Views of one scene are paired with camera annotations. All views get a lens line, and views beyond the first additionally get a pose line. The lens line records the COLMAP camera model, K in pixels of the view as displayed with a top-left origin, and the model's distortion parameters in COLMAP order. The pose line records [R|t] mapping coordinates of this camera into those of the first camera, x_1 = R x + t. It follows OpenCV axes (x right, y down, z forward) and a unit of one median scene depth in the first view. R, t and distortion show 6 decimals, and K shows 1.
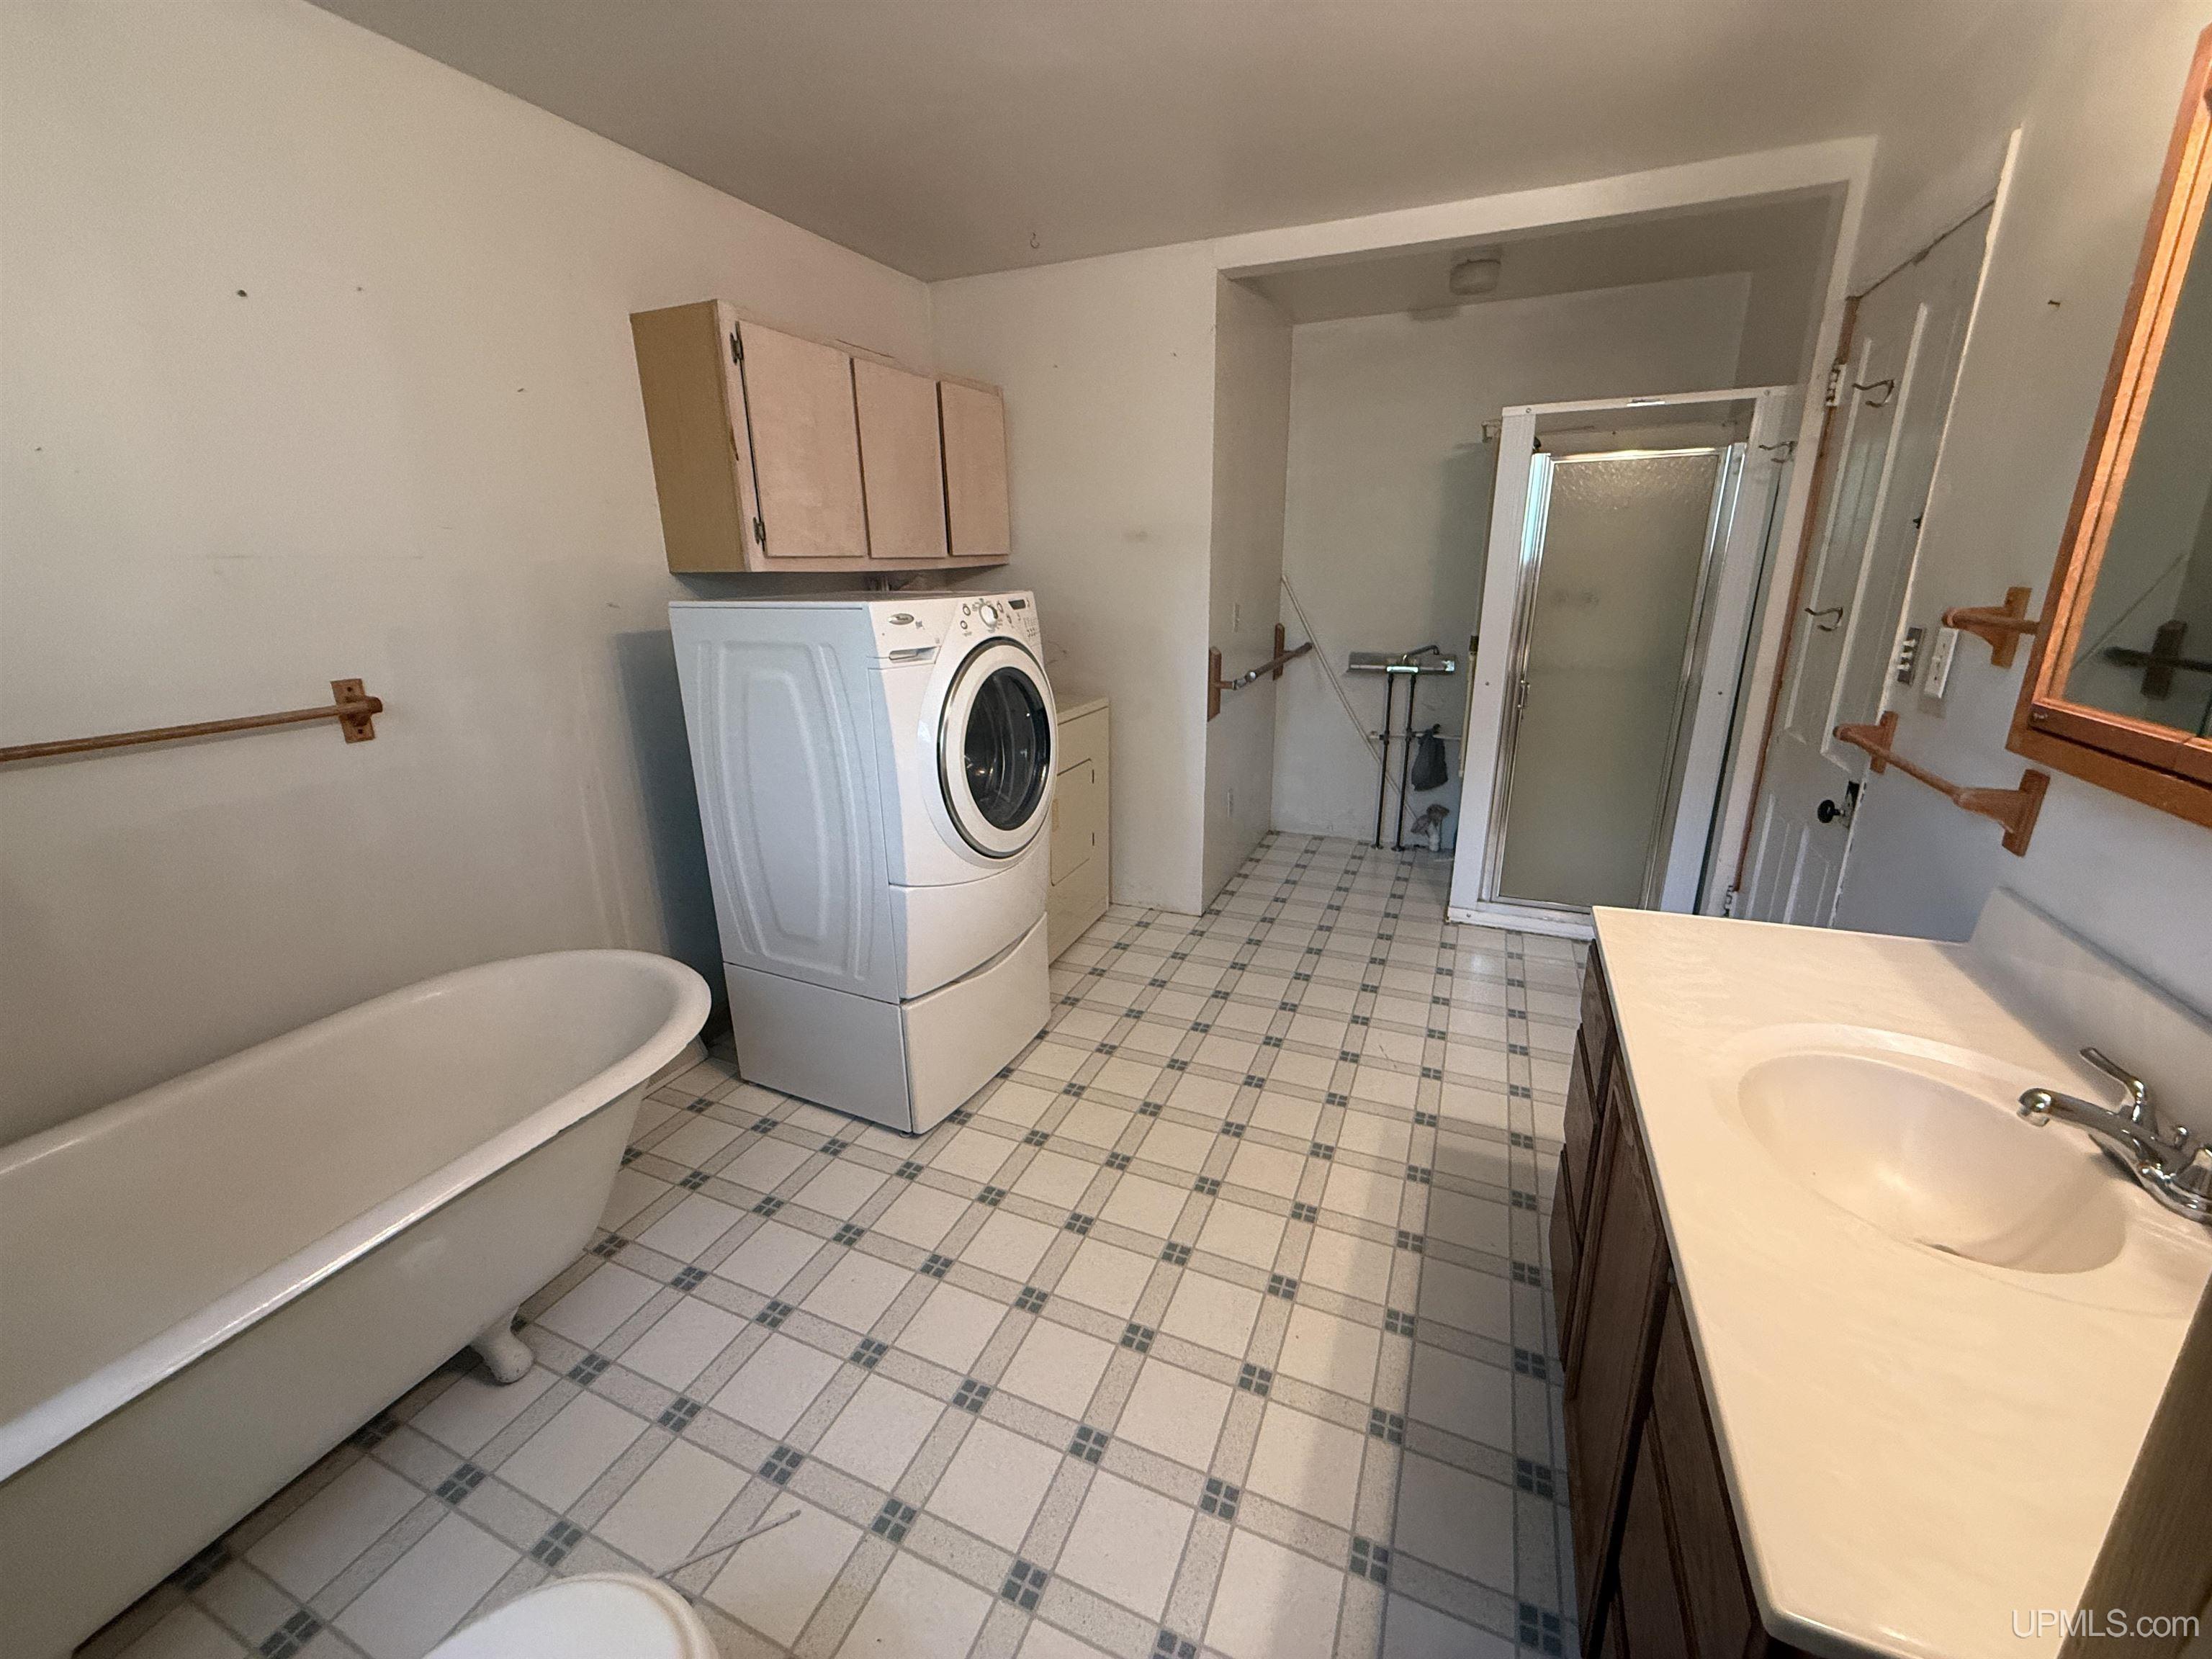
lens RADIAL K [[882.9, 0, 1101.3], [0, 882.9, 823.0], [0, 0, 1]] dist [0.002736, 0.000020]
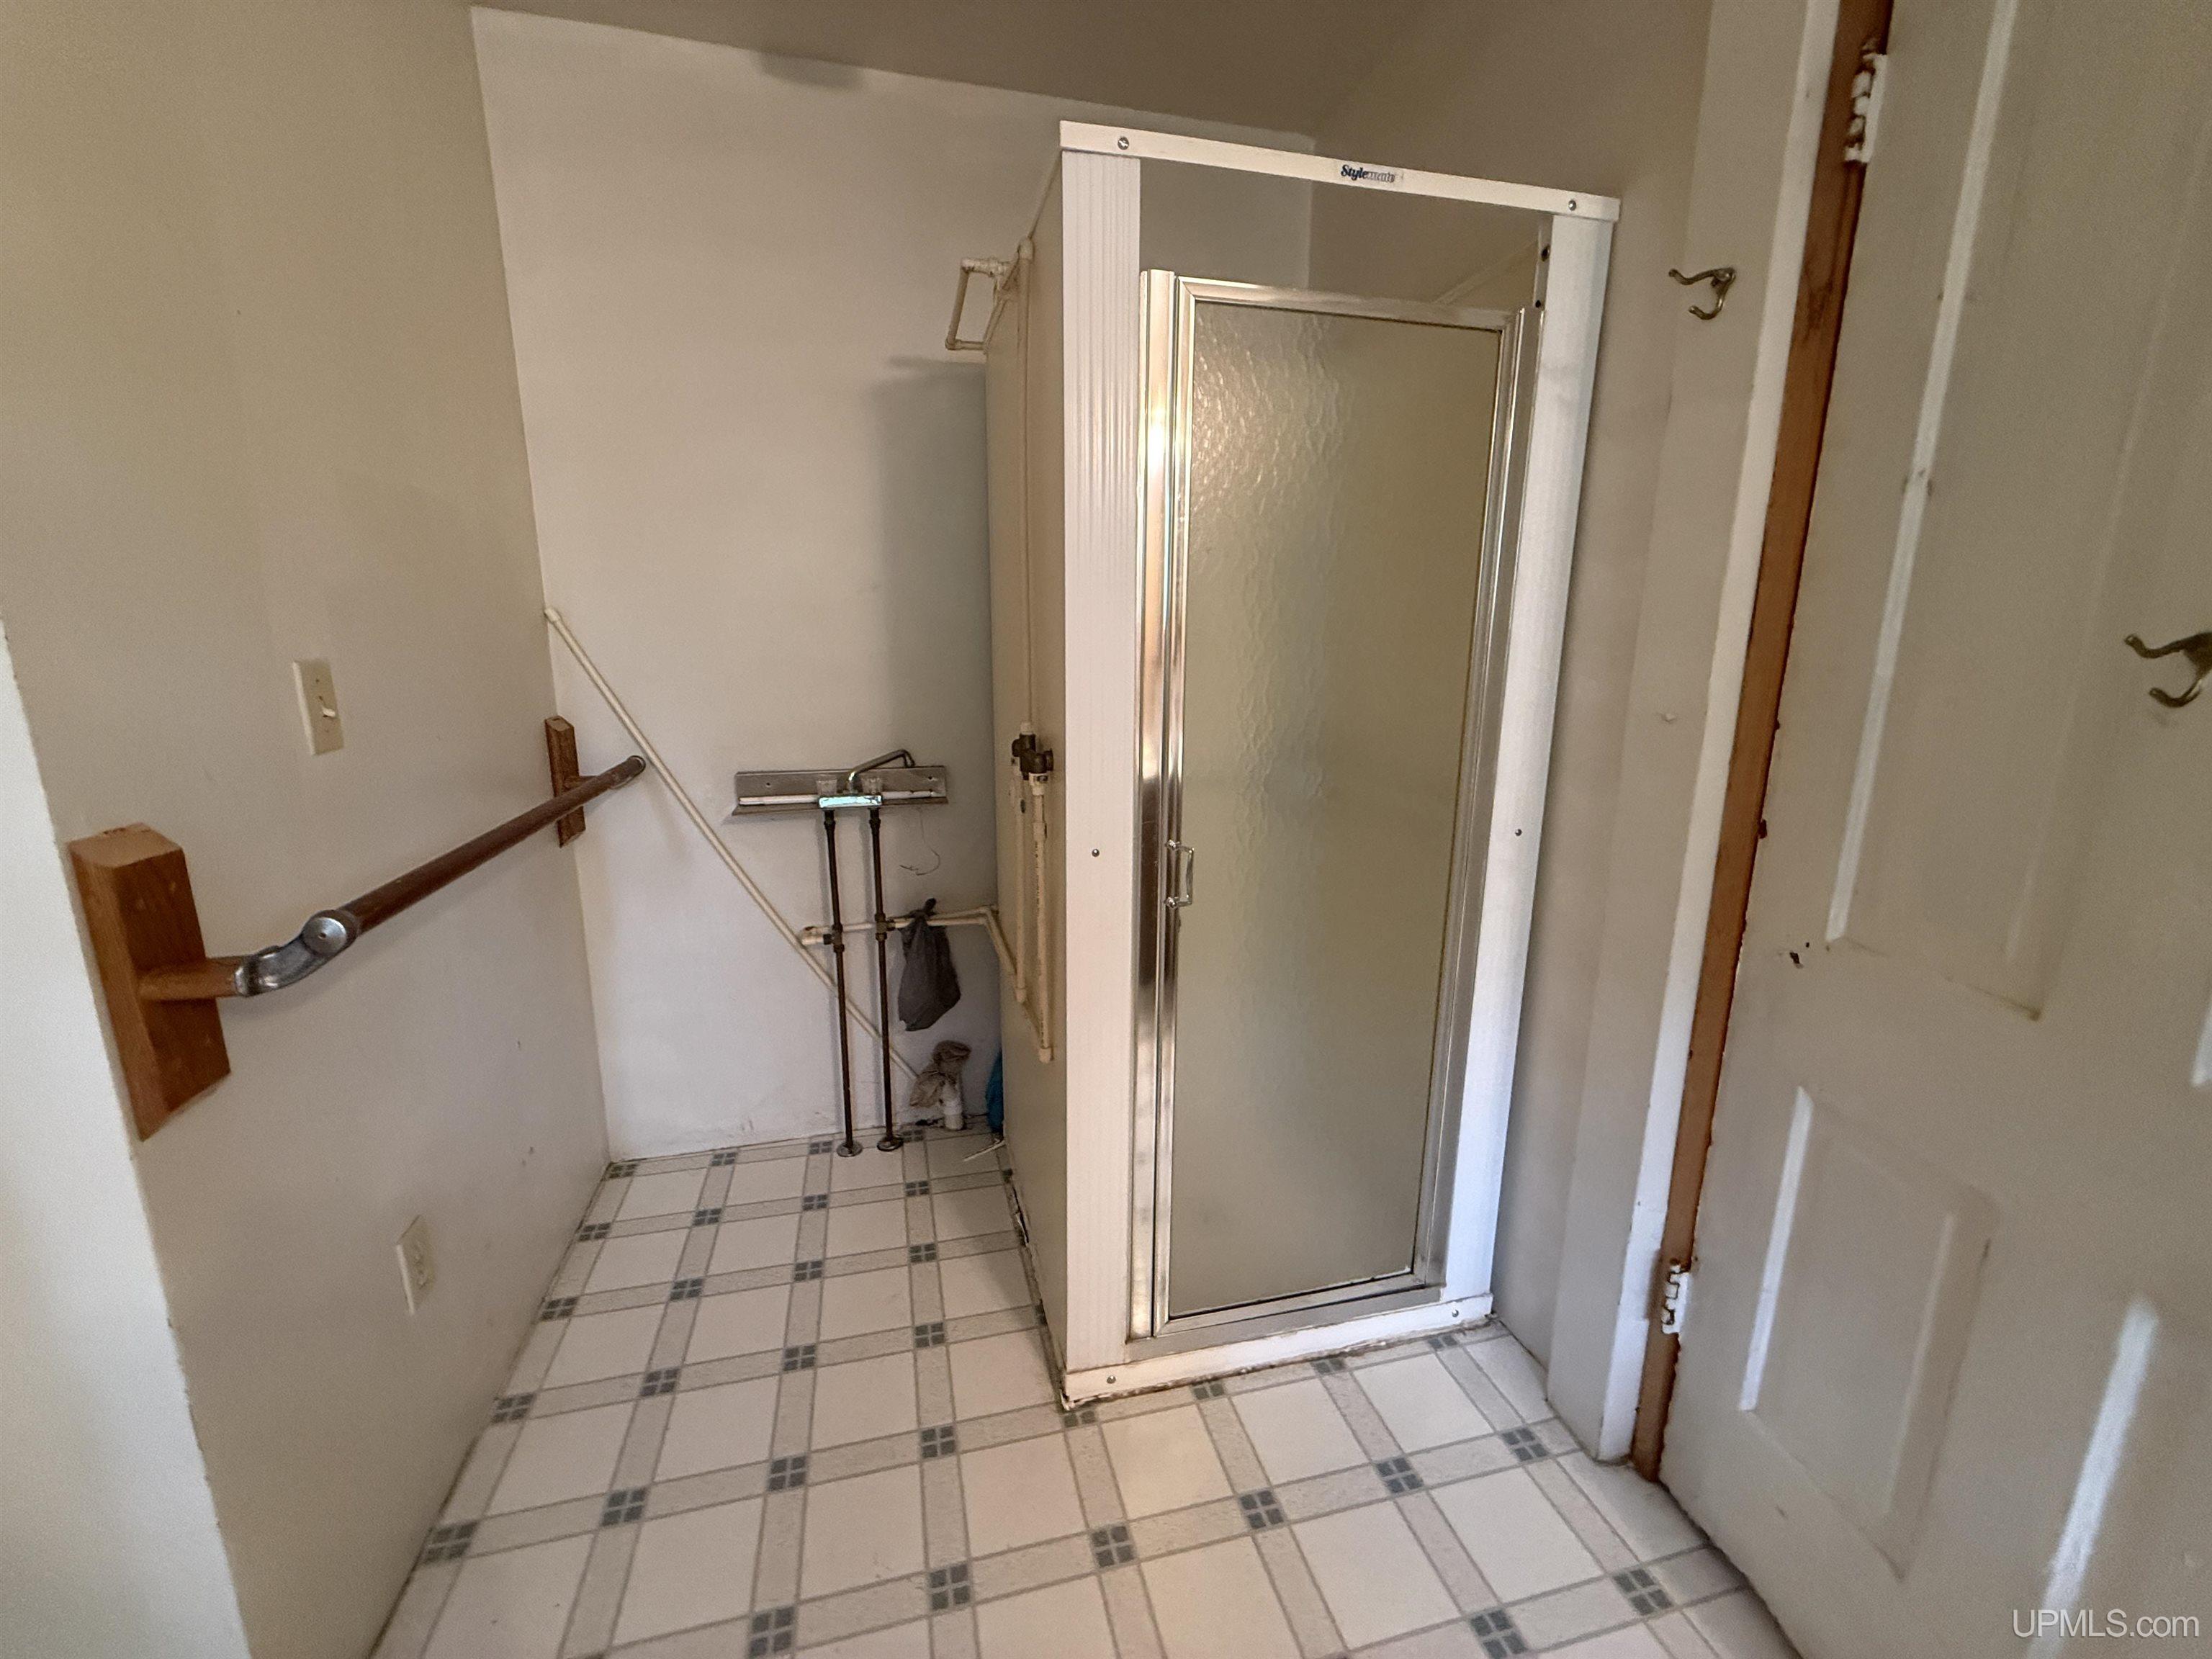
lens RADIAL K [[882.9, 0, 1101.1], [0, 882.9, 831.8], [0, 0, 1]] dist [0.002736, 0.000020]
pose [[0.794051, -0.110965, 0.597637, 0.151600], [0.159964, 0.986687, -0.029336, -0.117035], [-0.586425, 0.118895, 0.801230, 0.510823]]
